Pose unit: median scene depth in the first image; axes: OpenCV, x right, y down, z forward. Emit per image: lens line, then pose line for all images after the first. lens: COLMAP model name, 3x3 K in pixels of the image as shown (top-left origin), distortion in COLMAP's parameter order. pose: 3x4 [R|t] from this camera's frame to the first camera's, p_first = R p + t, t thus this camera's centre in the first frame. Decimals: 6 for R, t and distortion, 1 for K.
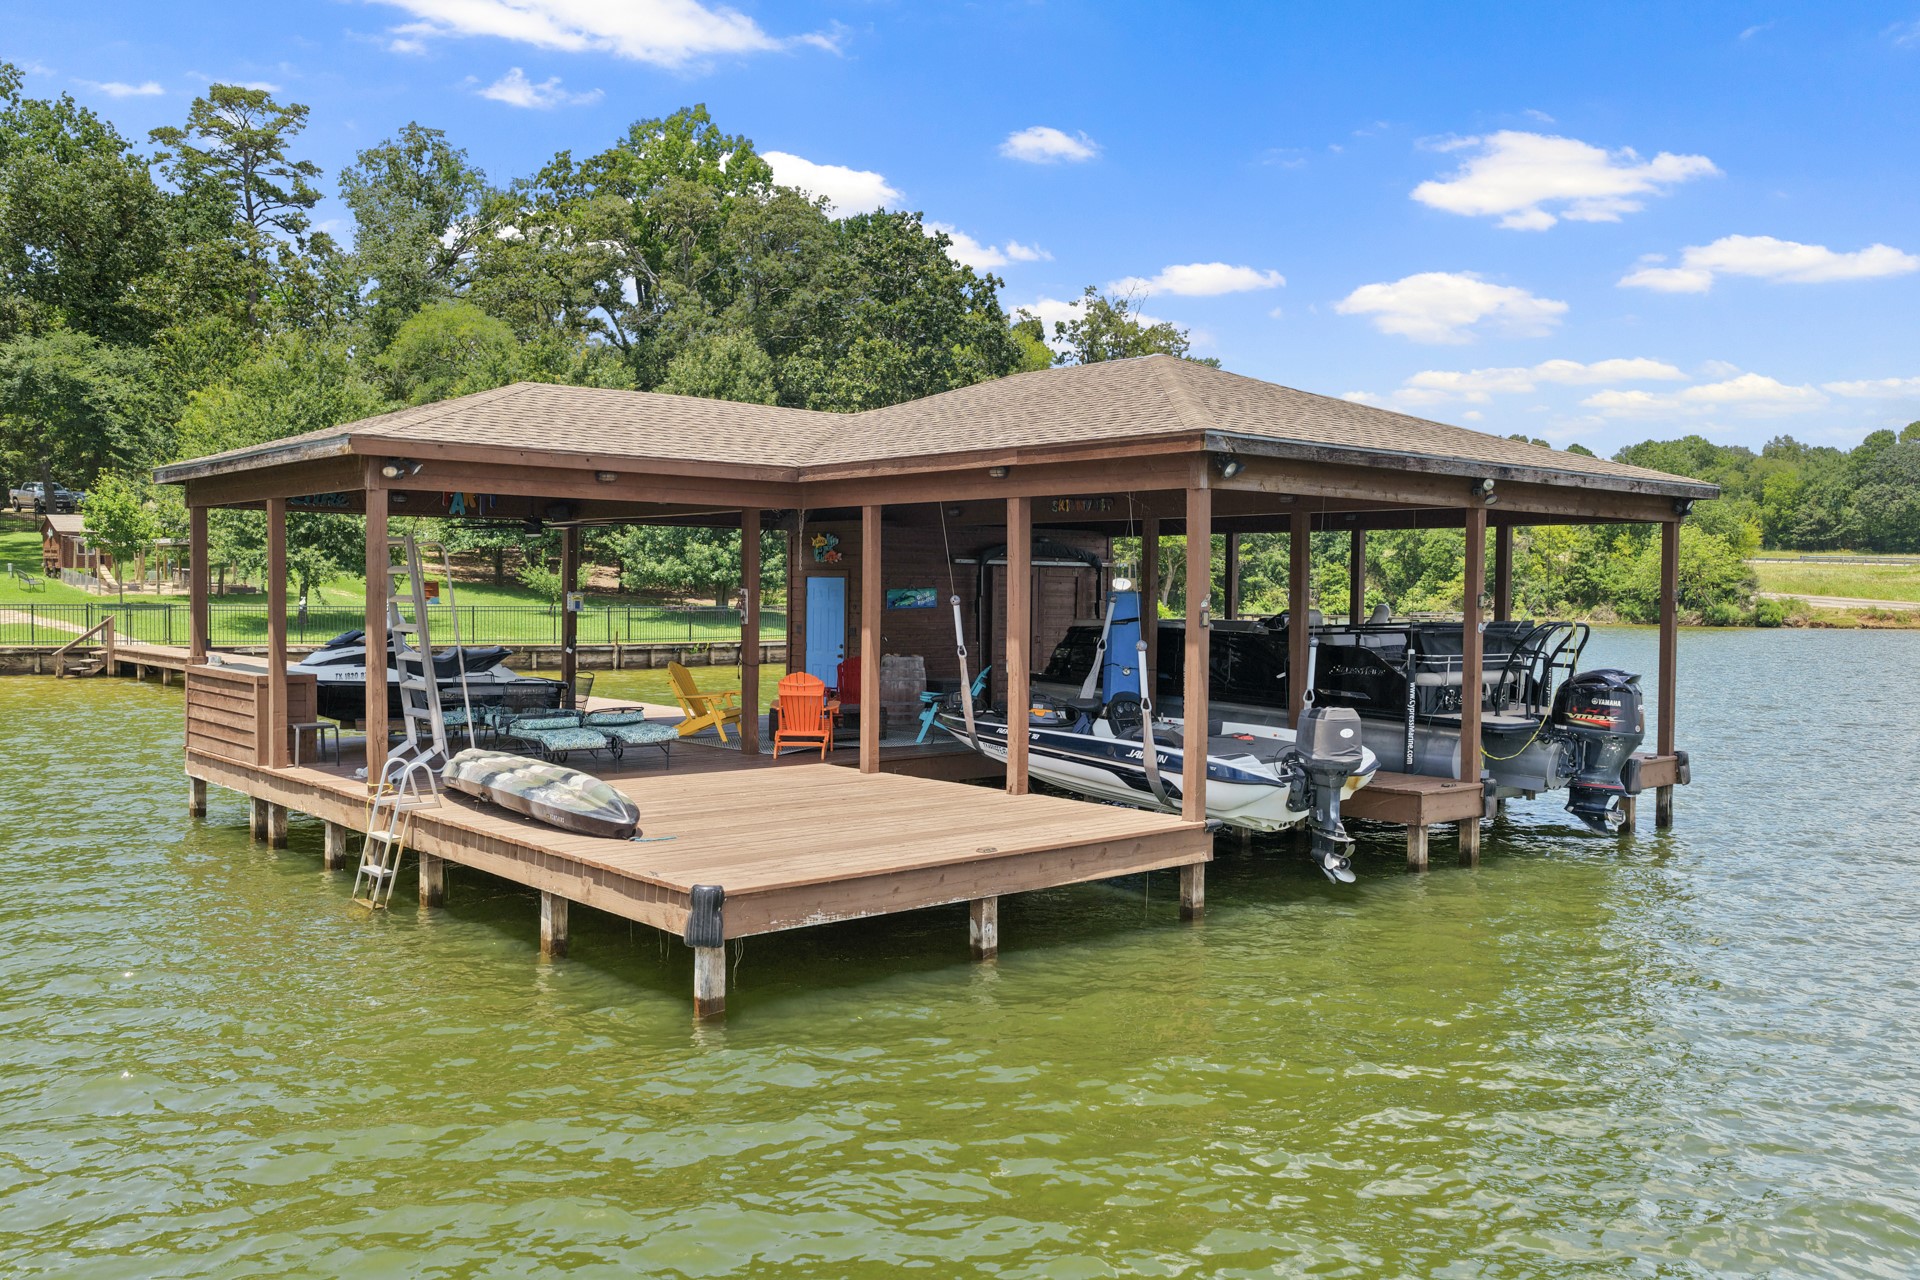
lens RADIAL K [[1592.0, 0, 954.4], [0, 1592.0, 639.3], [0, 0, 1]] dist [-0.000322, 0.055252]
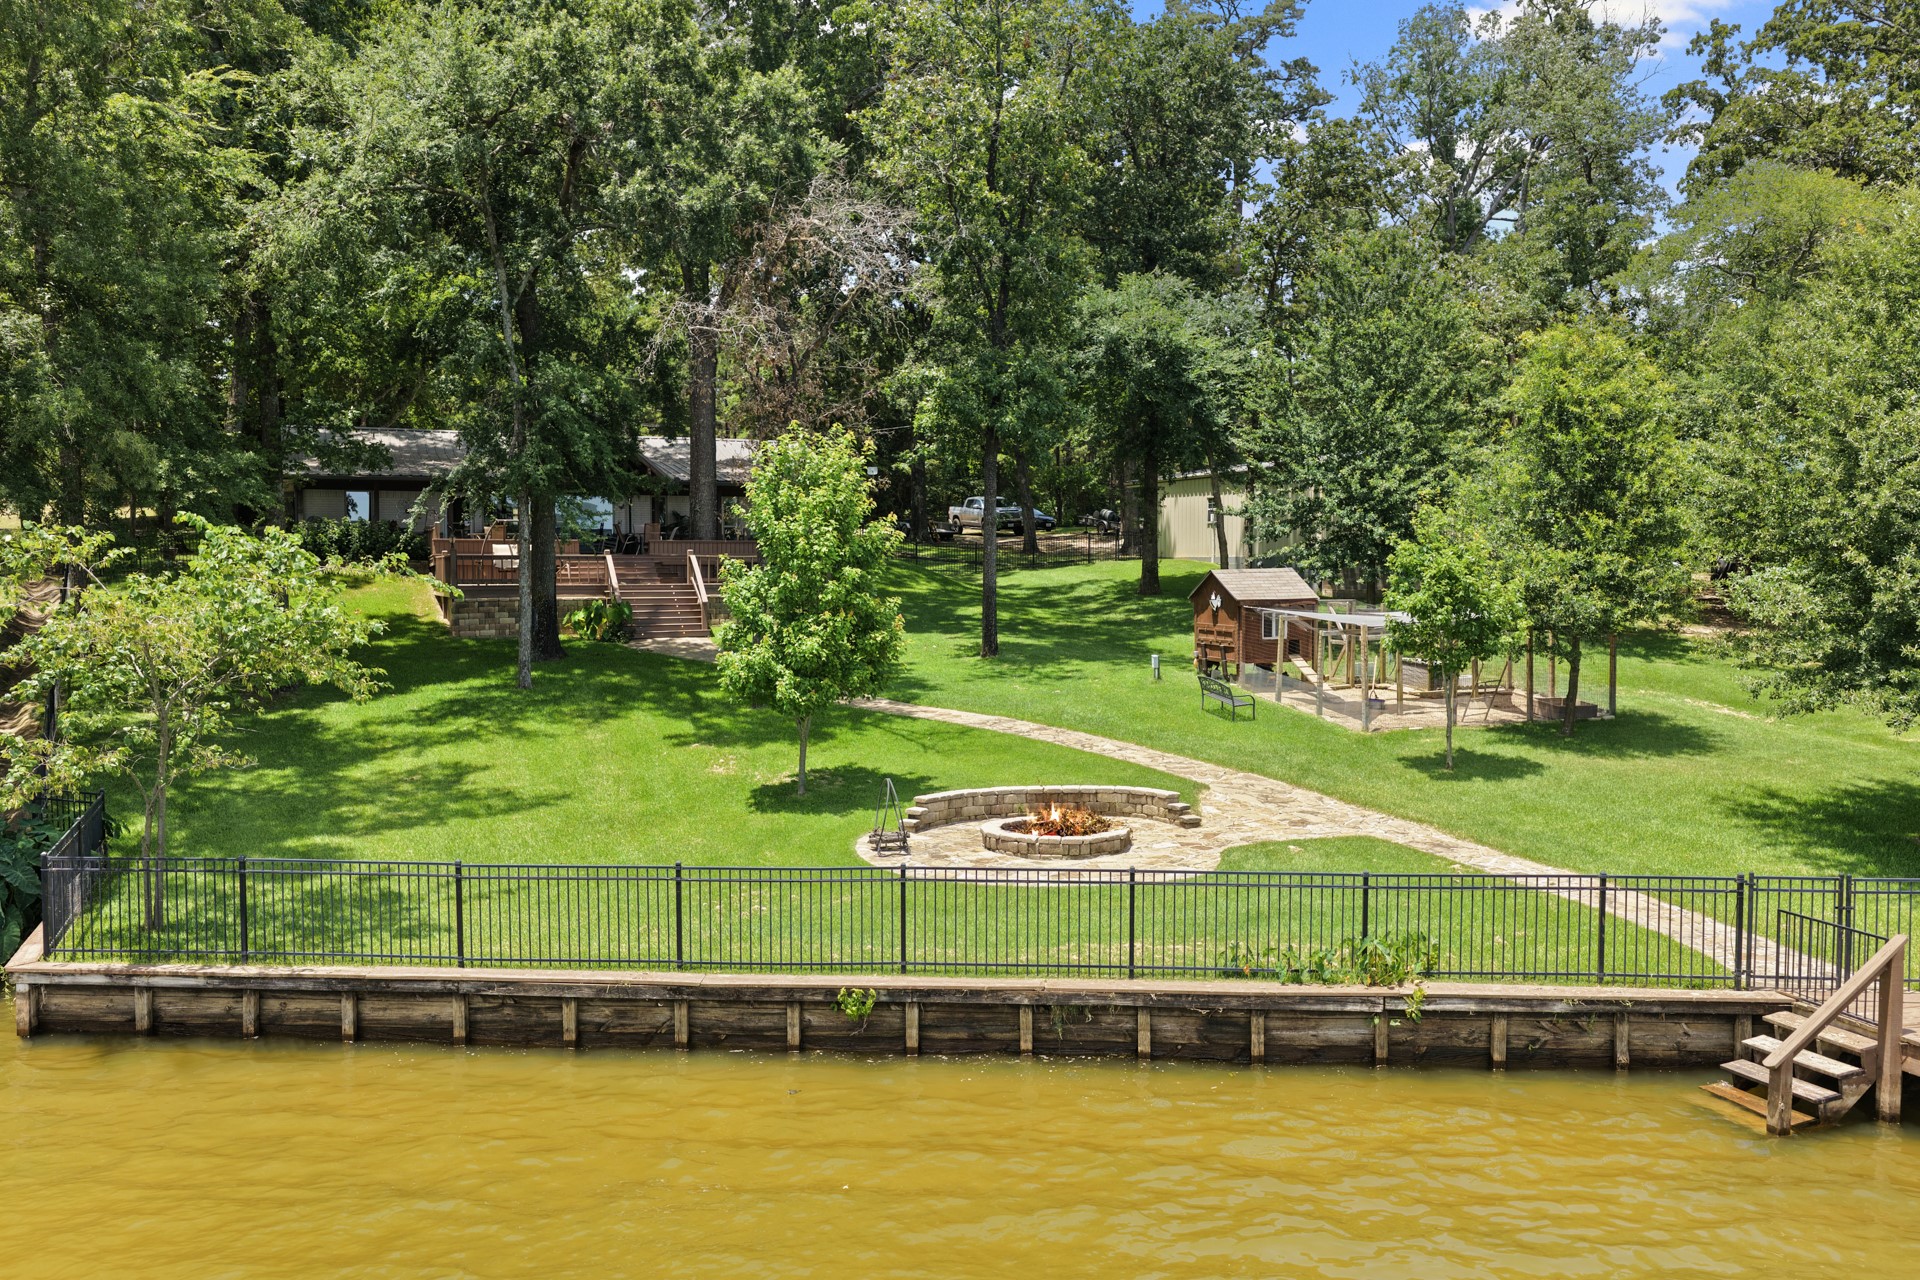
lens RADIAL K [[1598.9, 0, 956.5], [0, 1598.9, 648.7], [0, 0, 1]] dist [0.002584, -0.003589]
pose [[0.904089, 0.013407, -0.427134, -0.402927], [-0.007590, 0.999854, 0.015319, -0.057265], [0.427277, -0.010608, 0.904059, 0.439107]]
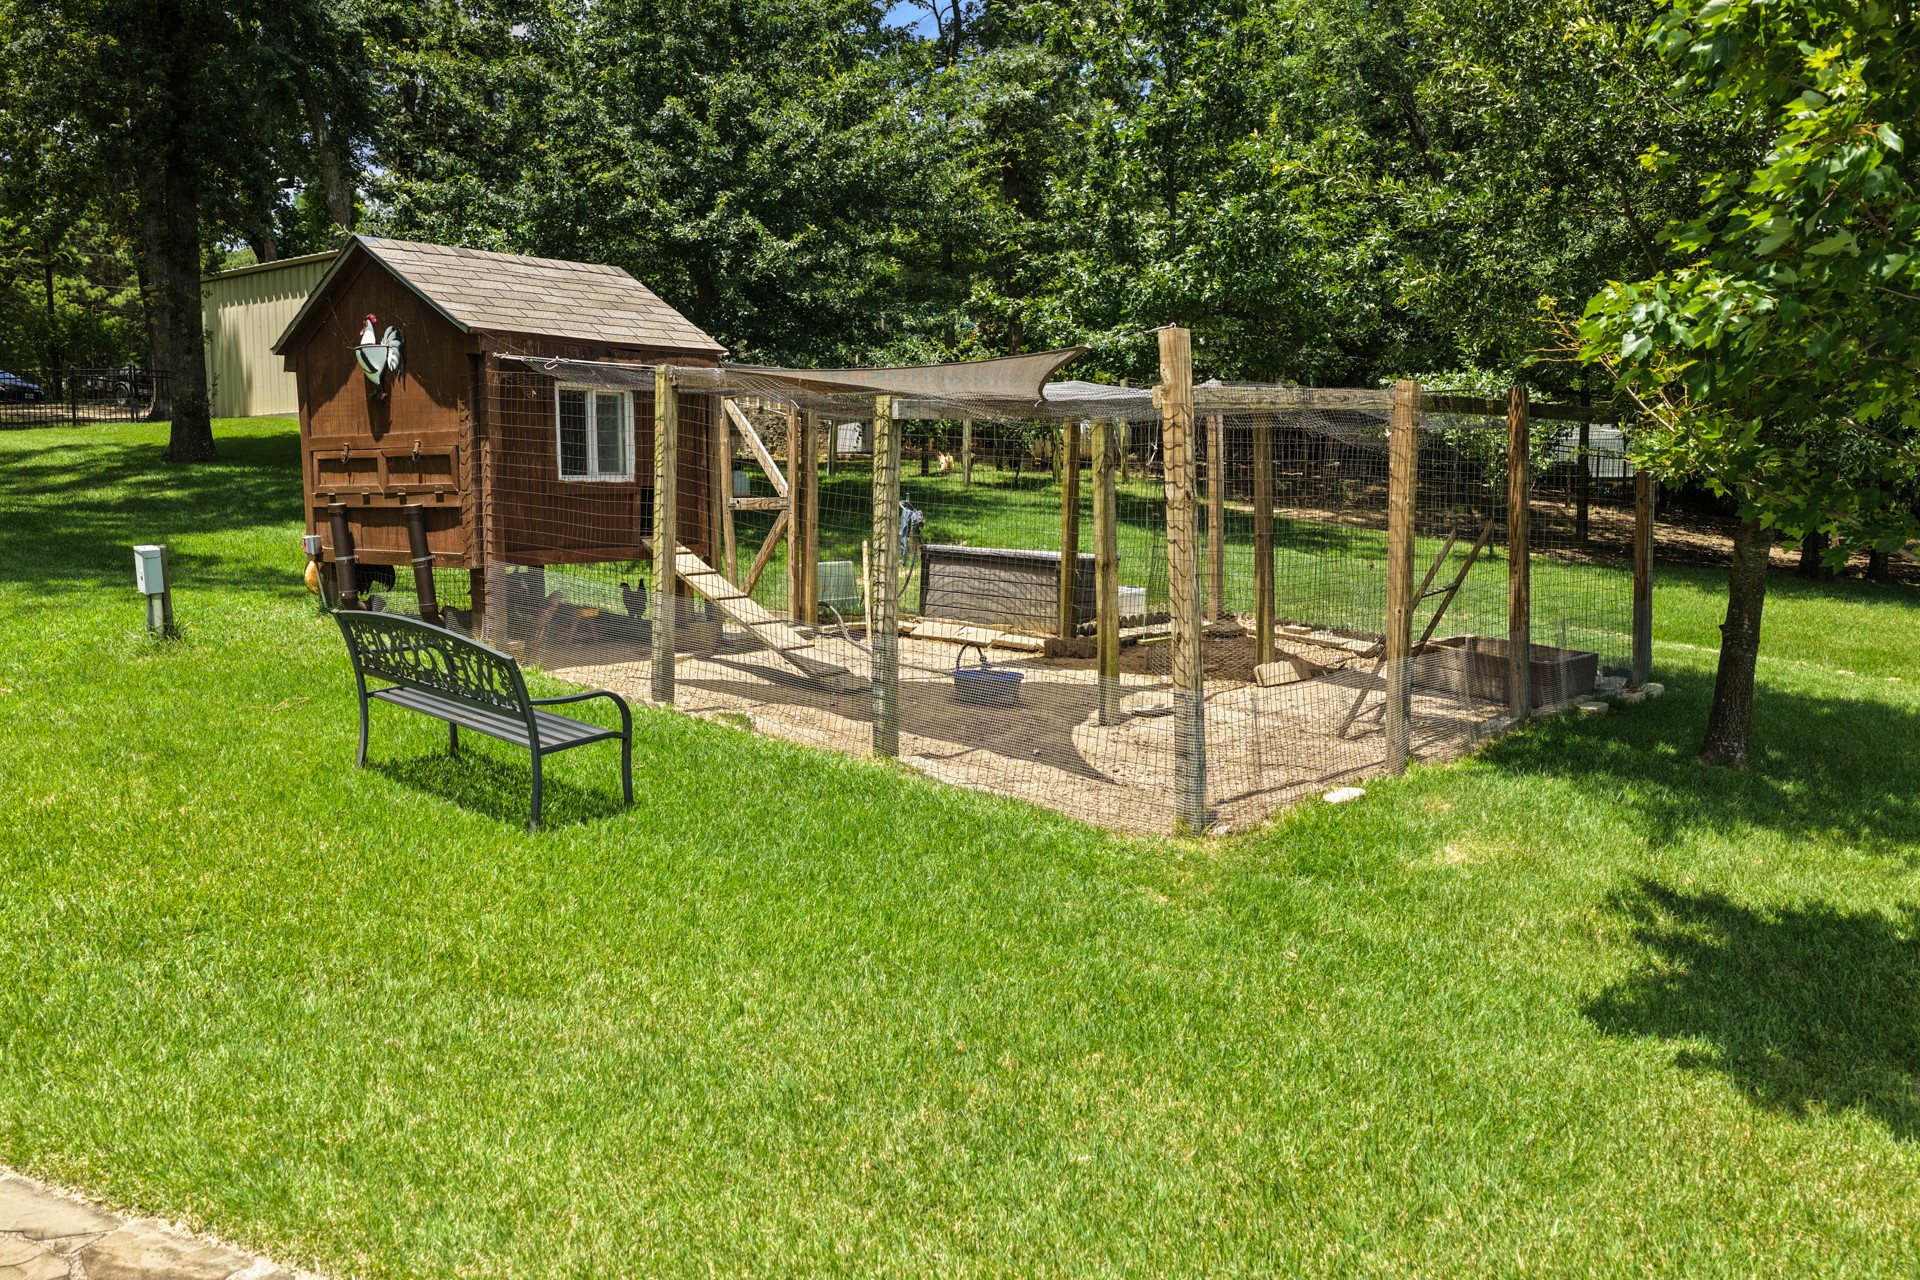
lens RADIAL K [[1598.9, 0, 956.5], [0, 1598.9, 648.7], [0, 0, 1]] dist [0.002584, -0.003589]
pose [[0.995390, -0.022242, 0.093297, -0.522066], [0.017413, 0.998482, 0.052251, -0.043319], [-0.094317, -0.050385, 0.994266, 0.830565]]
